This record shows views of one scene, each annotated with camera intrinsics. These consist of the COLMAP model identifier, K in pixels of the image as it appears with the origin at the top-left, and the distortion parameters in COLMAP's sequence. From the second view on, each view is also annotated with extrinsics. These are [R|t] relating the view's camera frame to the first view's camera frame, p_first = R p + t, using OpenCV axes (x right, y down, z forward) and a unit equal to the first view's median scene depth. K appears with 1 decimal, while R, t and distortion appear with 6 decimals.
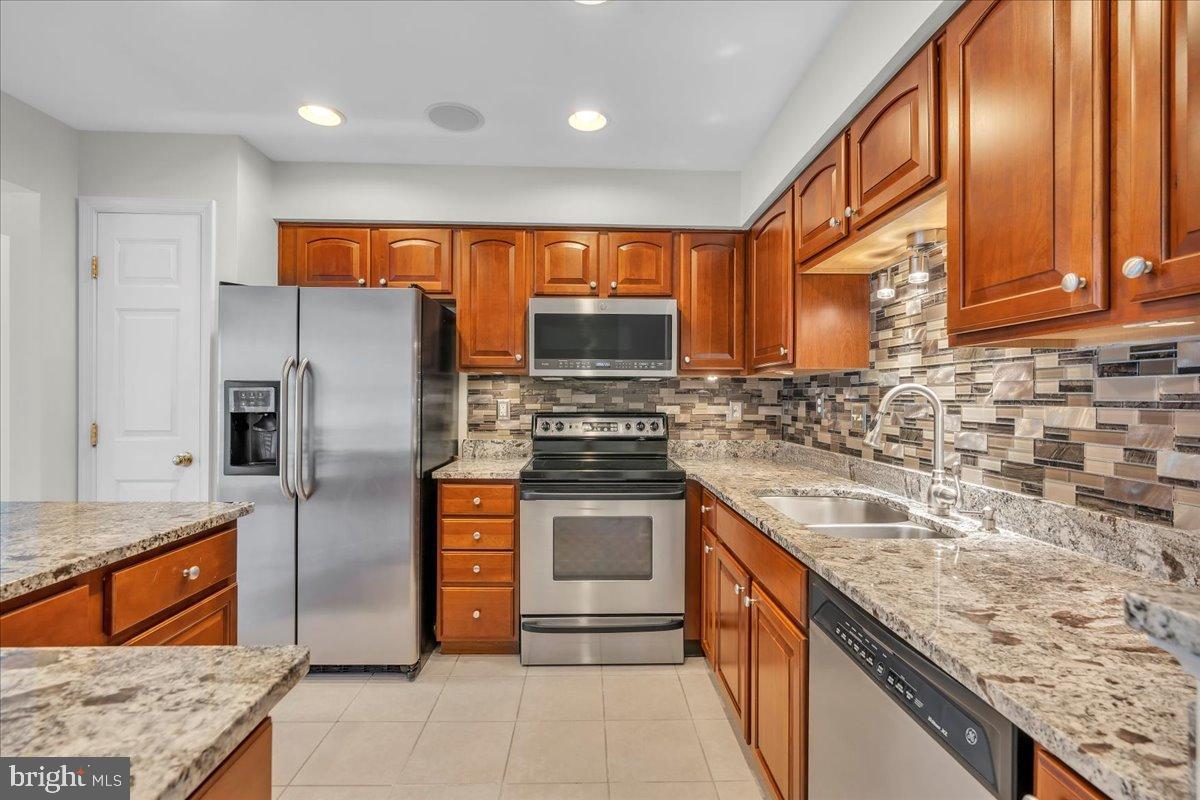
lens RADIAL K [[558.4, 0, 595.3], [0, 558.4, 394.8], [0, 0, 1]] dist [-0.010979, 0.001687]
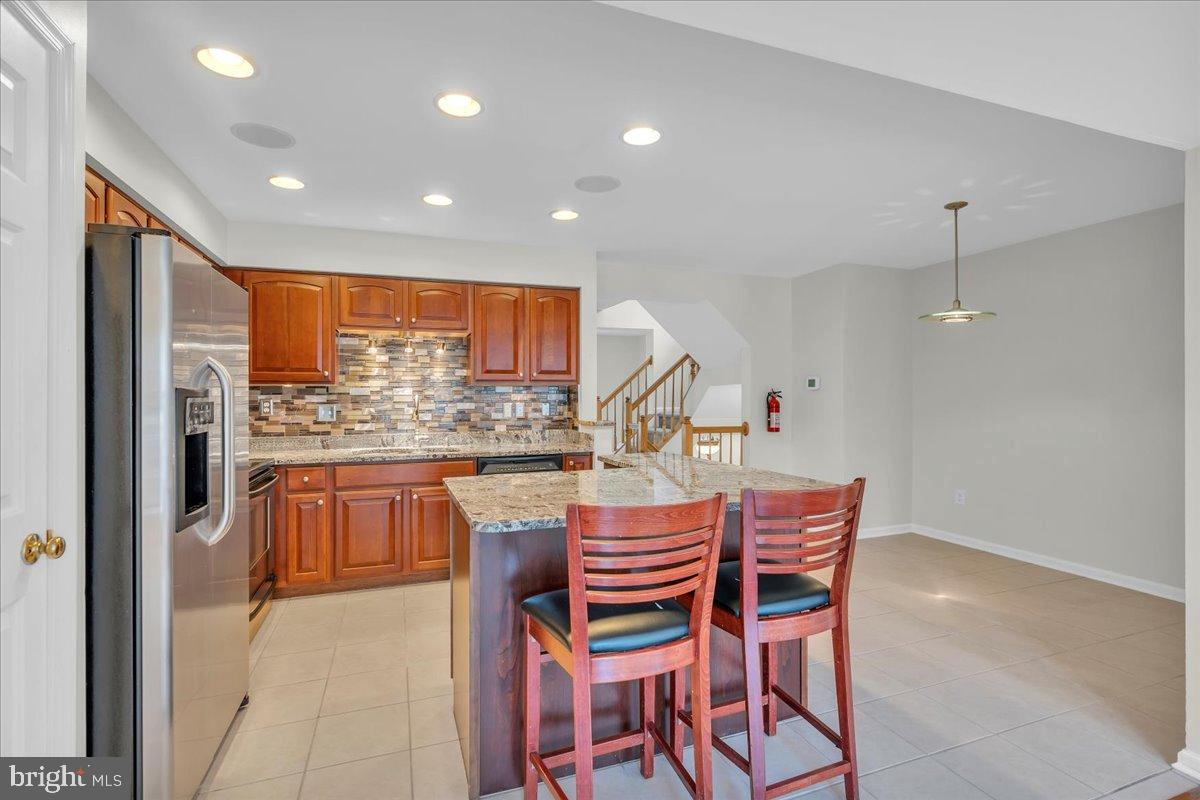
lens RADIAL K [[558.4, 0, 603.4], [0, 558.4, 396.4], [0, 0, 1]] dist [-0.010979, 0.001687]
pose [[-0.330700, -0.004137, 0.943727, -1.737008], [0.000983, 0.999988, 0.004728, -0.021567], [-0.943735, 0.002491, -0.330692, 0.897495]]
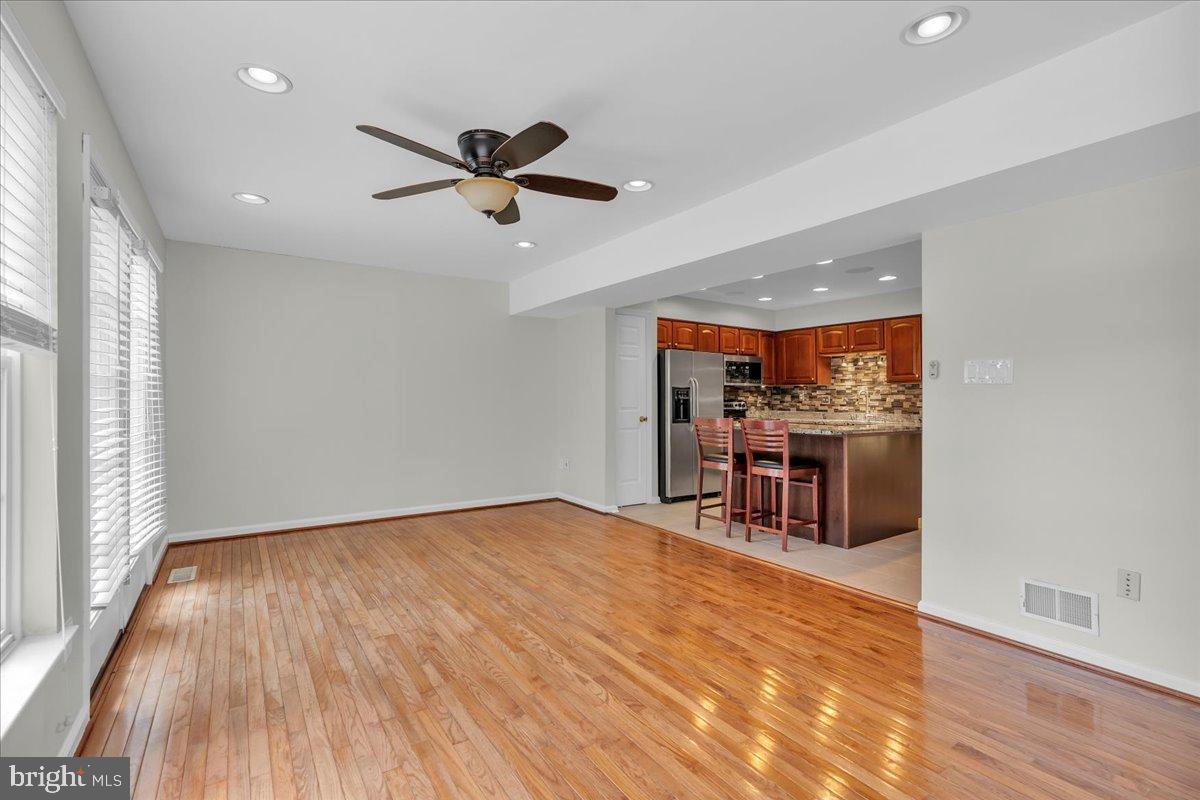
lens RADIAL K [[558.4, 0, 605.6], [0, 558.4, 396.8], [0, 0, 1]] dist [-0.010979, 0.001687]
pose [[0.834573, -0.001034, 0.550897, -2.831104], [-0.001590, 0.999990, 0.004286, 0.013047], [-0.550895, -0.004453, 0.834562, -1.192069]]
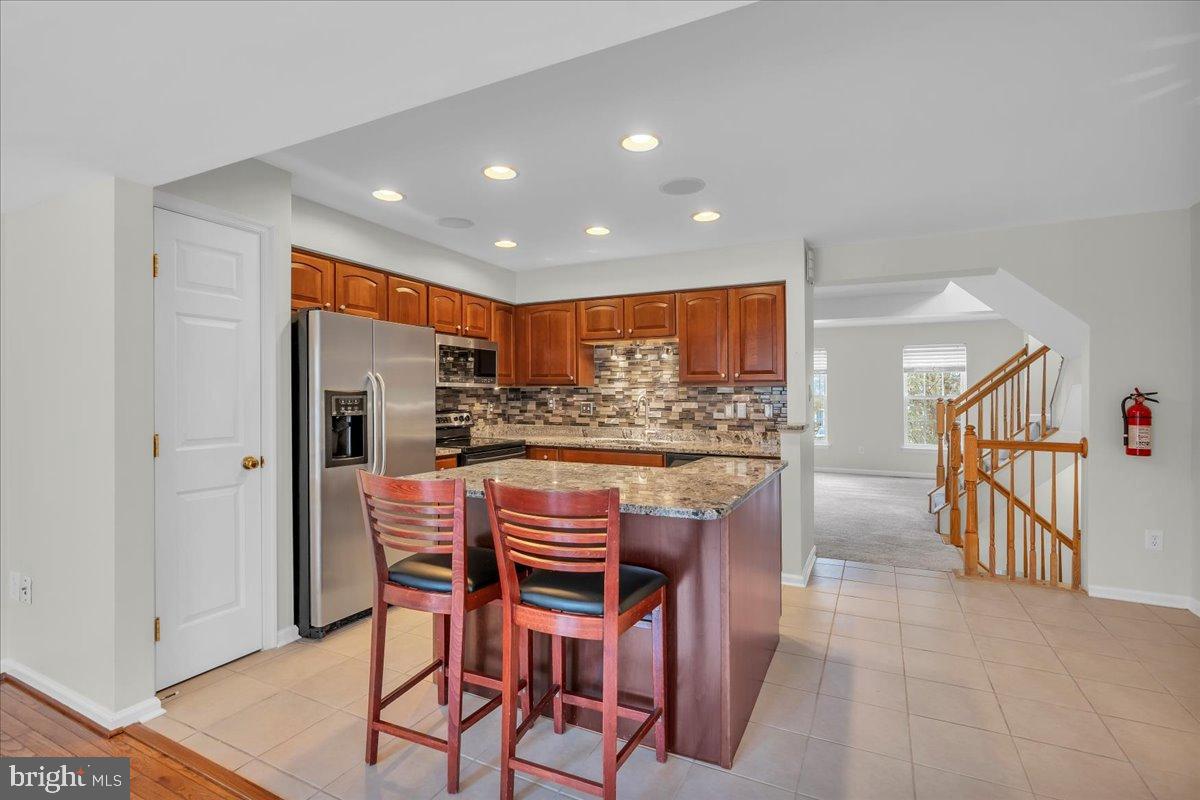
lens RADIAL K [[558.4, 0, 601.8], [0, 558.4, 398.2], [0, 0, 1]] dist [-0.010979, 0.001687]
pose [[0.465257, -0.006222, 0.885154, -1.754435], [-0.002940, 0.999959, 0.008574, -0.023782], [-0.885171, -0.006592, 0.465219, -0.113345]]
